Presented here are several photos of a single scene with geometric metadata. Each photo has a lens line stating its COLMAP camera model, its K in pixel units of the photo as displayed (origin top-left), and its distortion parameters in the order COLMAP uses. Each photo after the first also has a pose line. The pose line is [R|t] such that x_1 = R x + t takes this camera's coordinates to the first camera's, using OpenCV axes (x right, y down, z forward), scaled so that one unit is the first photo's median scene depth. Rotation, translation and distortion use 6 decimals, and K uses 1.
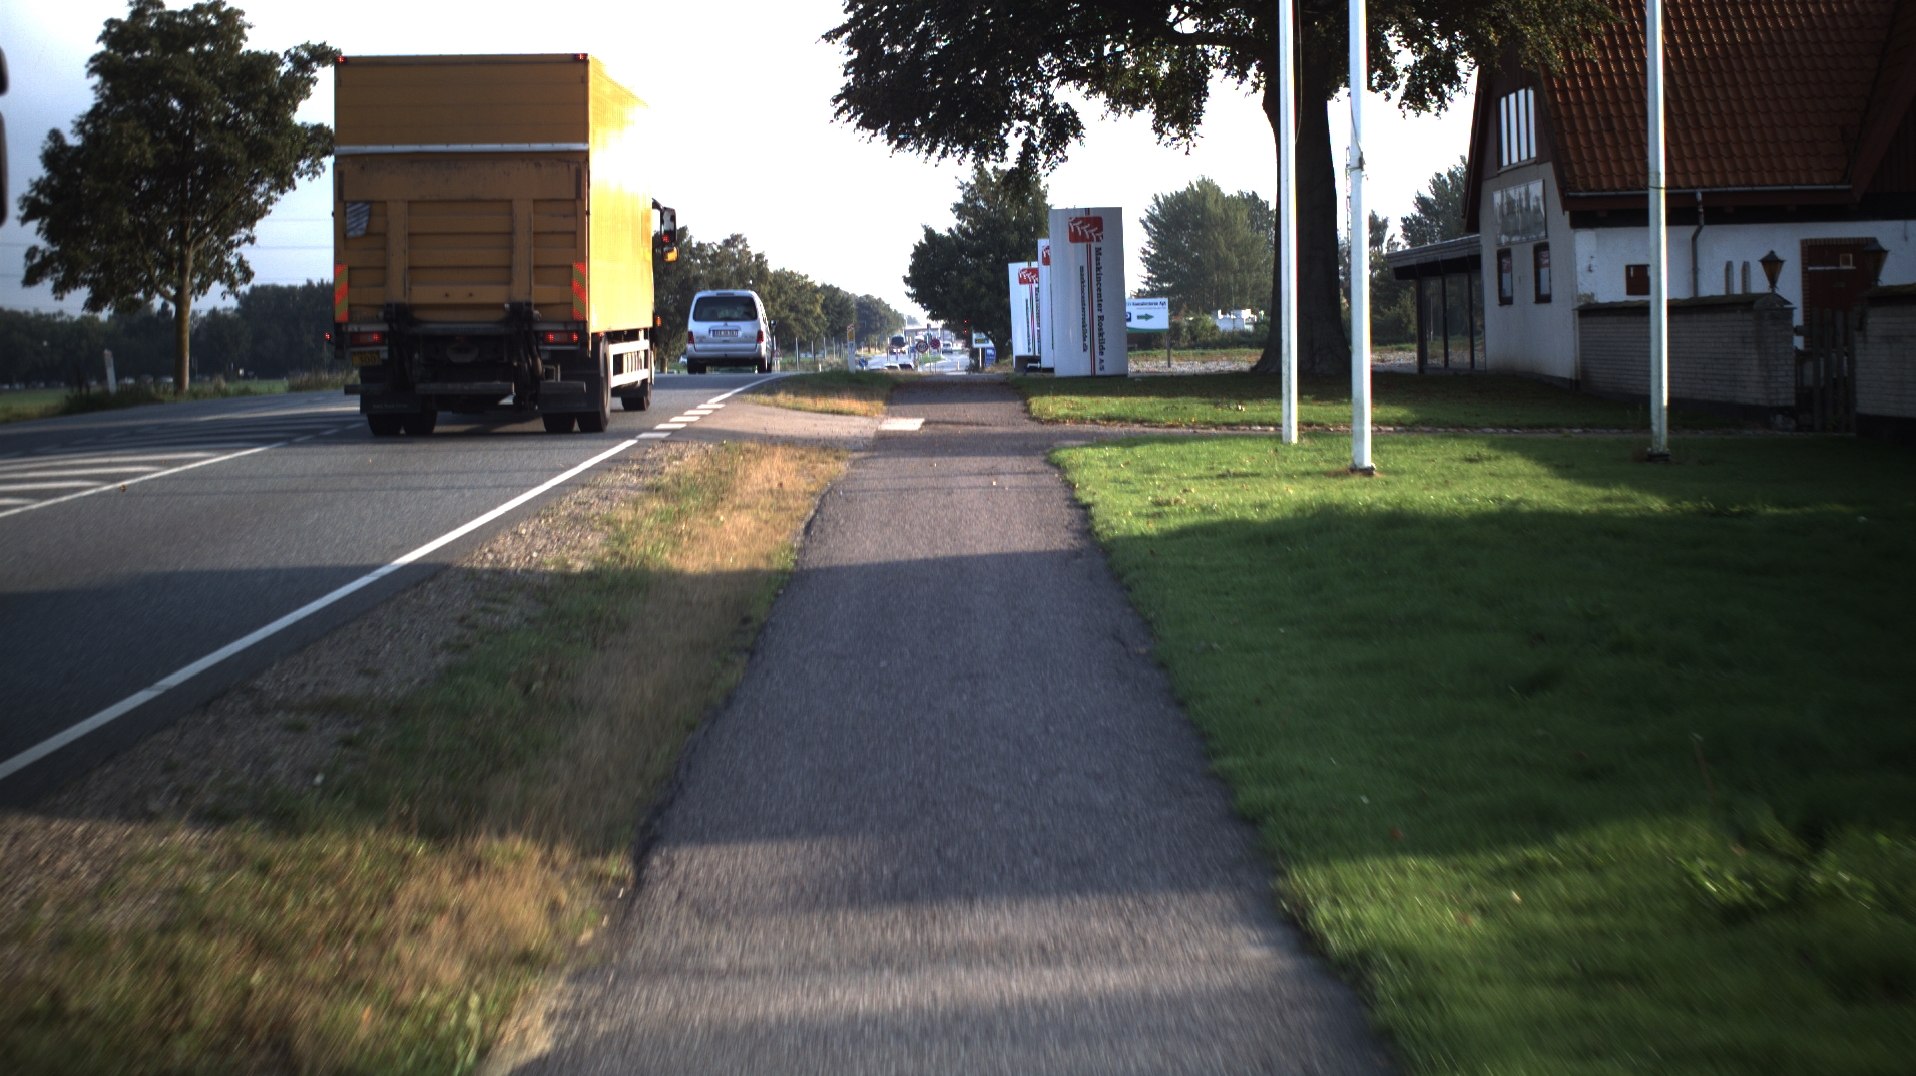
lens RADIAL K [[3112.6, 0, 958.0], [0, 3112.6, 538.0], [0, 0, 1]] dist [-0.126323, -0.148058]
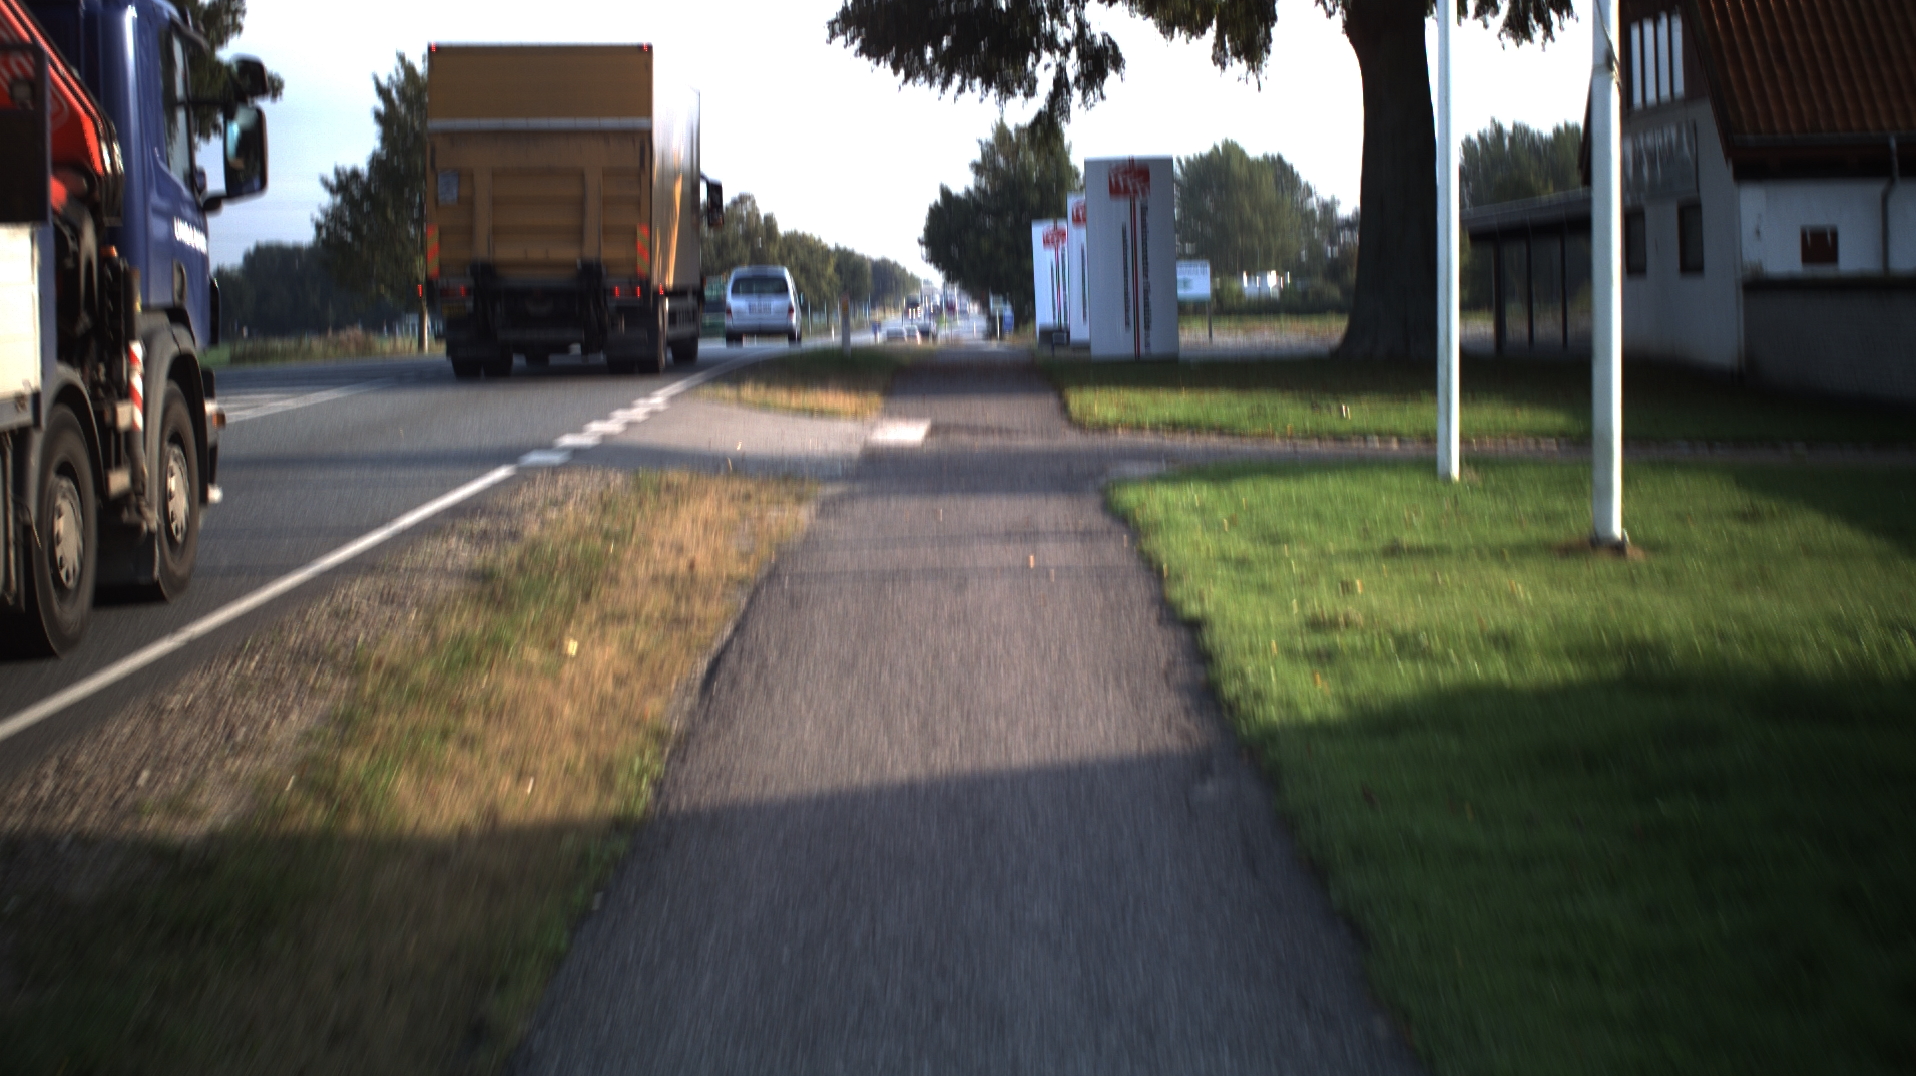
lens RADIAL K [[2803.9, 0, 958.0], [0, 2803.9, 538.0], [0, 0, 1]] dist [-0.094290, 0.041227]
pose [[0.999966, 0.006112, -0.005447, -0.000203], [-0.005990, 0.999736, 0.022198, -0.021502], [0.005582, -0.022165, 0.999739, 0.264488]]
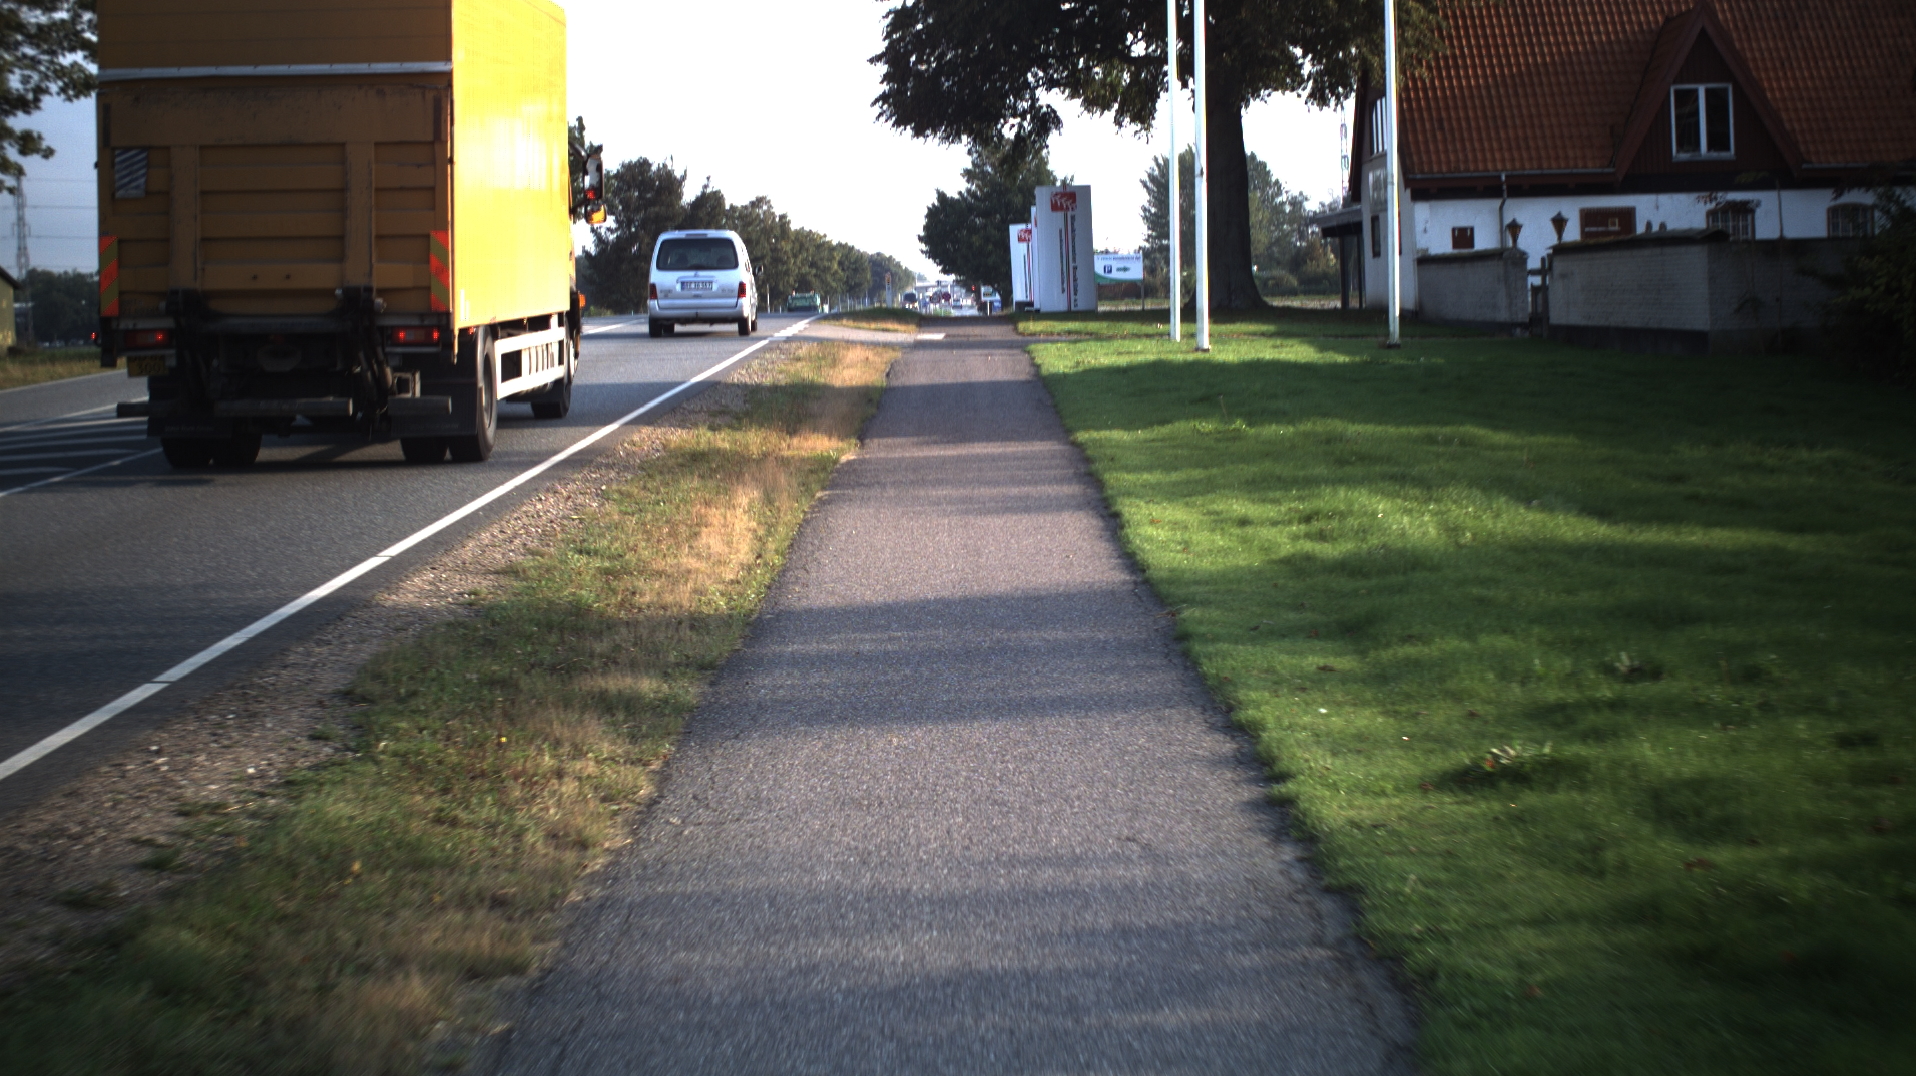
lens RADIAL K [[3965.6, 0, 958.0], [0, 3965.6, 538.0], [0, 0, 1]] dist [-0.207568, 0.017359]
pose [[0.999991, -0.003296, -0.002585, -0.000173], [0.003280, 0.999974, -0.006409, 0.059697], [0.002606, 0.006400, 0.999976, -0.746358]]
